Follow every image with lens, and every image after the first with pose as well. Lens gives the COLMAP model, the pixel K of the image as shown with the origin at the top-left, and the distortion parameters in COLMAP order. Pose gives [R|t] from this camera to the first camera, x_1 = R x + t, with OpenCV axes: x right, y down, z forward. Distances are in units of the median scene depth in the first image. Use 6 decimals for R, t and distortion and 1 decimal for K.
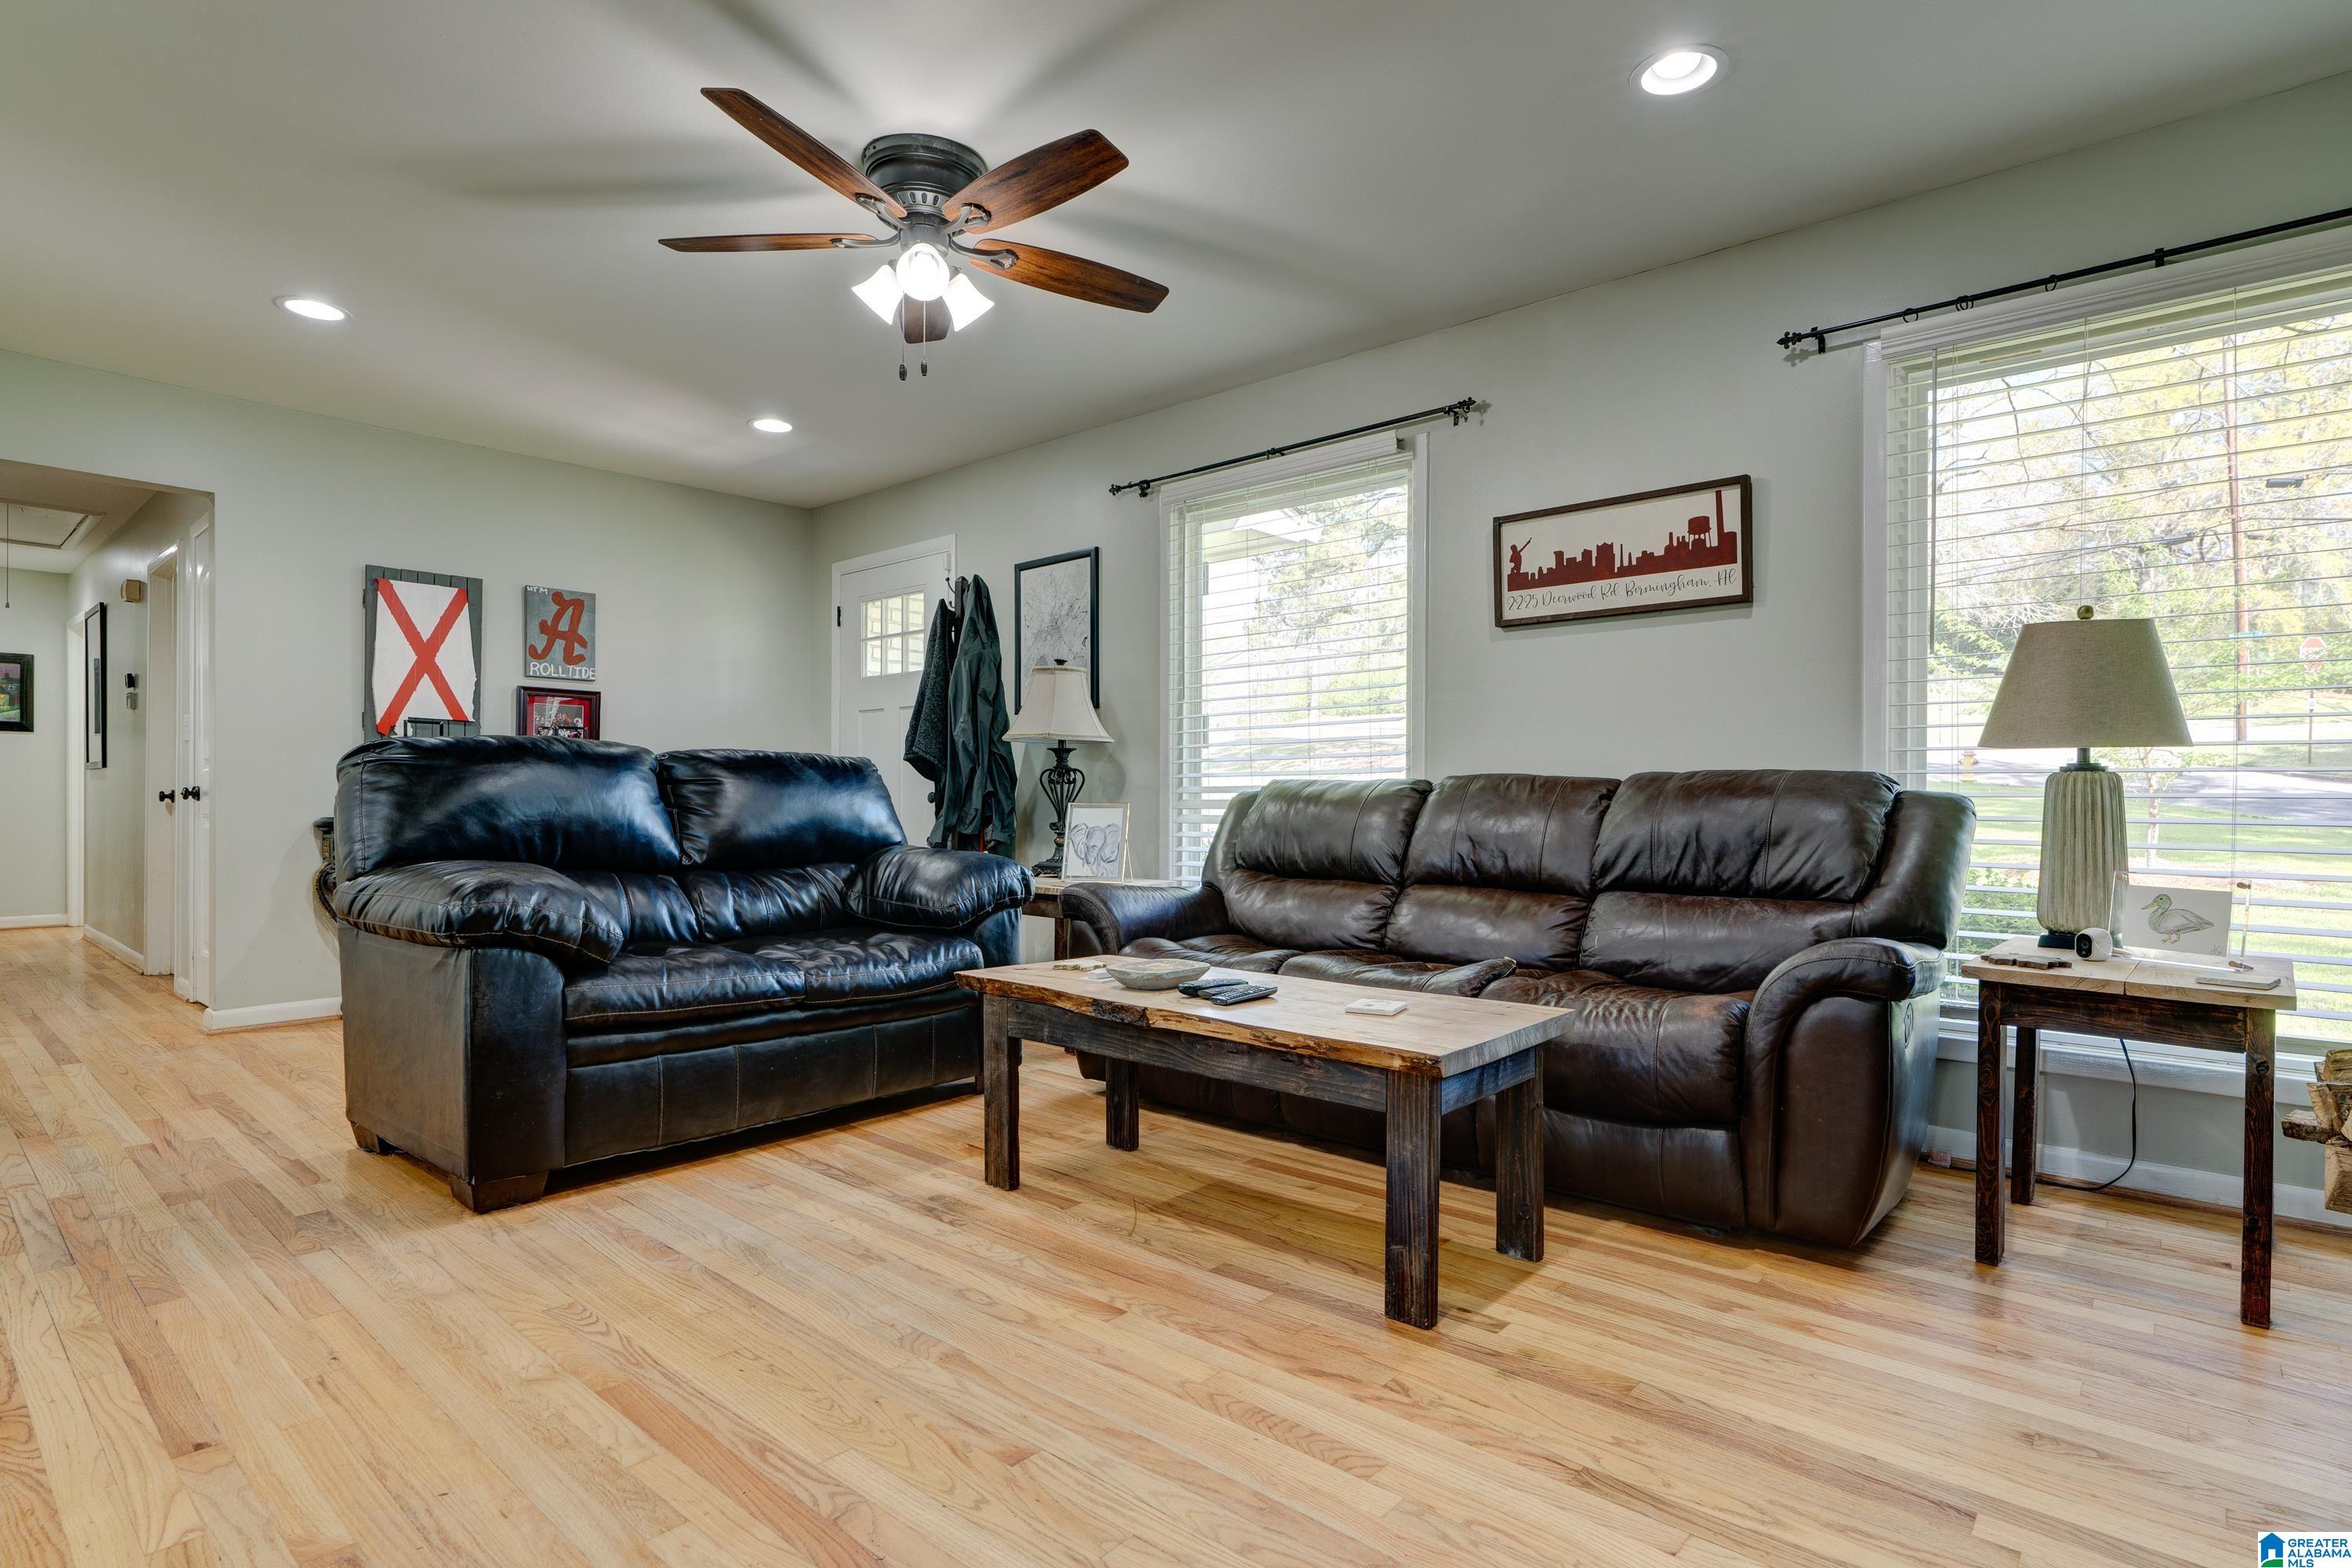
lens RADIAL K [[1160.3, 0, 1180.9], [0, 1160.3, 803.0], [0, 0, 1]] dist [-0.004821, -0.000208]
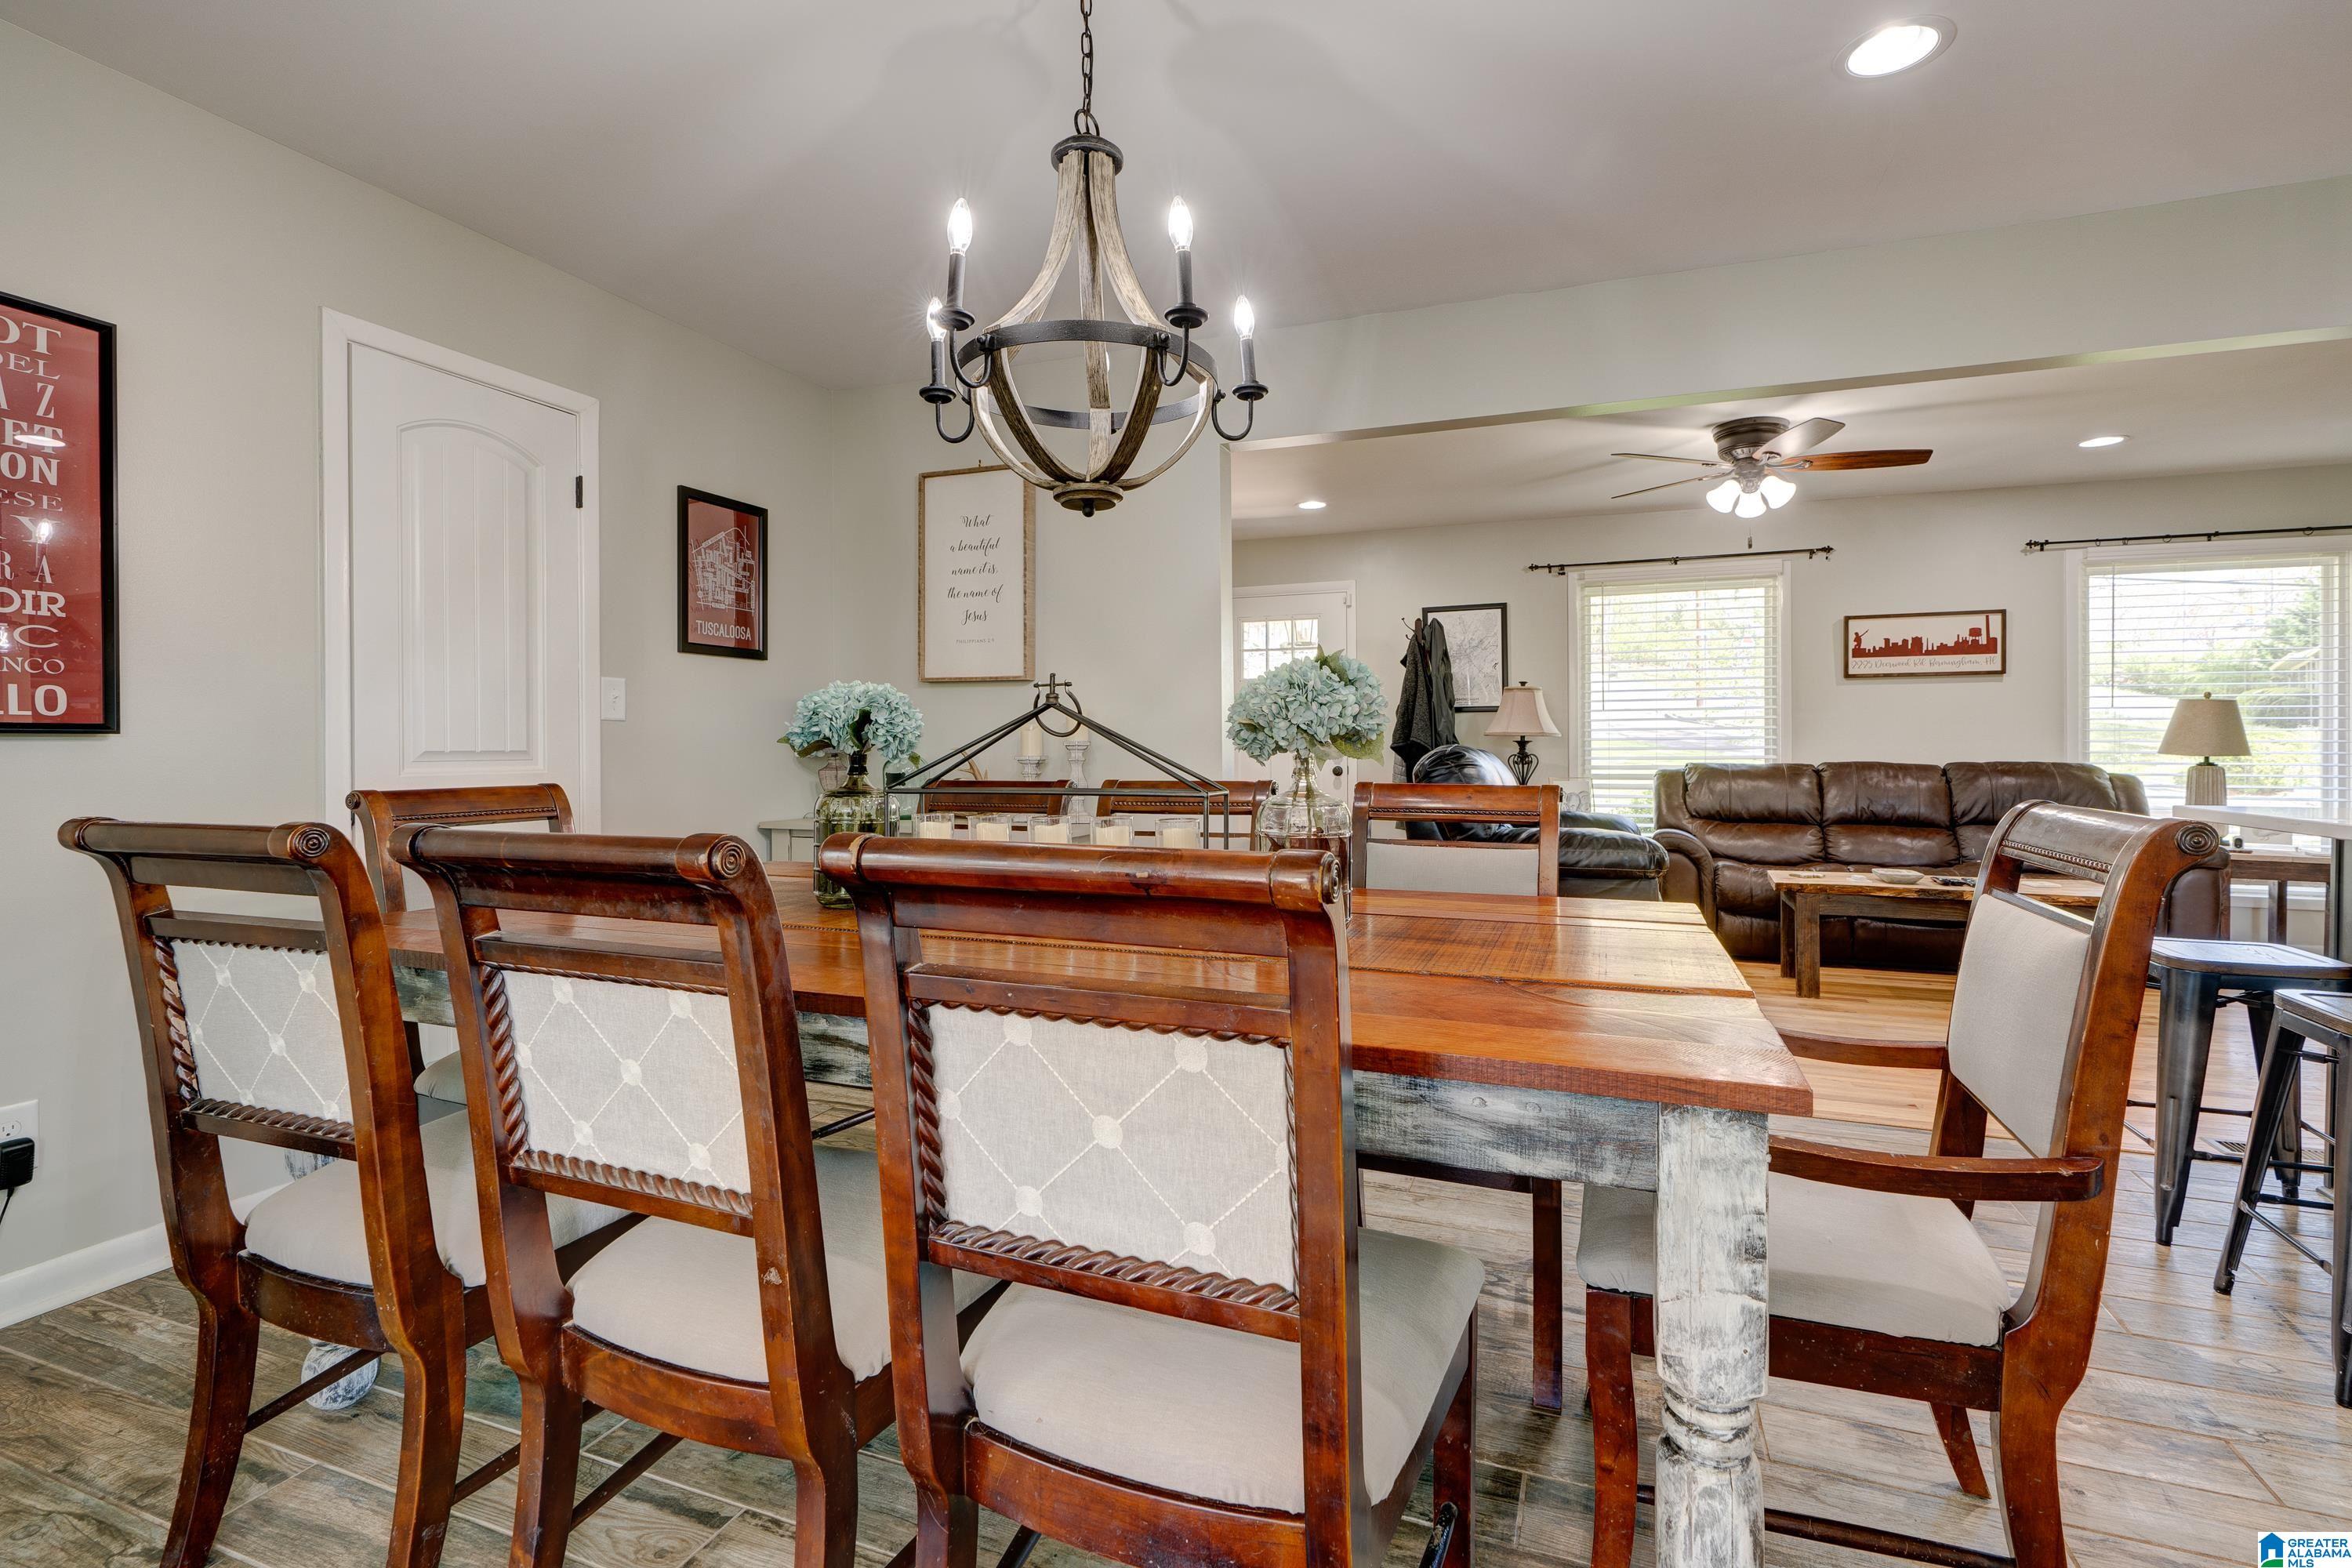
lens RADIAL K [[1085.7, 0, 1194.1], [0, 1085.7, 729.7], [0, 0, 1]] dist [0.000362, -0.000047]
pose [[0.942129, 0.006405, 0.335188, -1.207665], [0.001745, 0.999710, -0.024007, -0.035192], [-0.335245, 0.023202, 0.941845, -0.217269]]
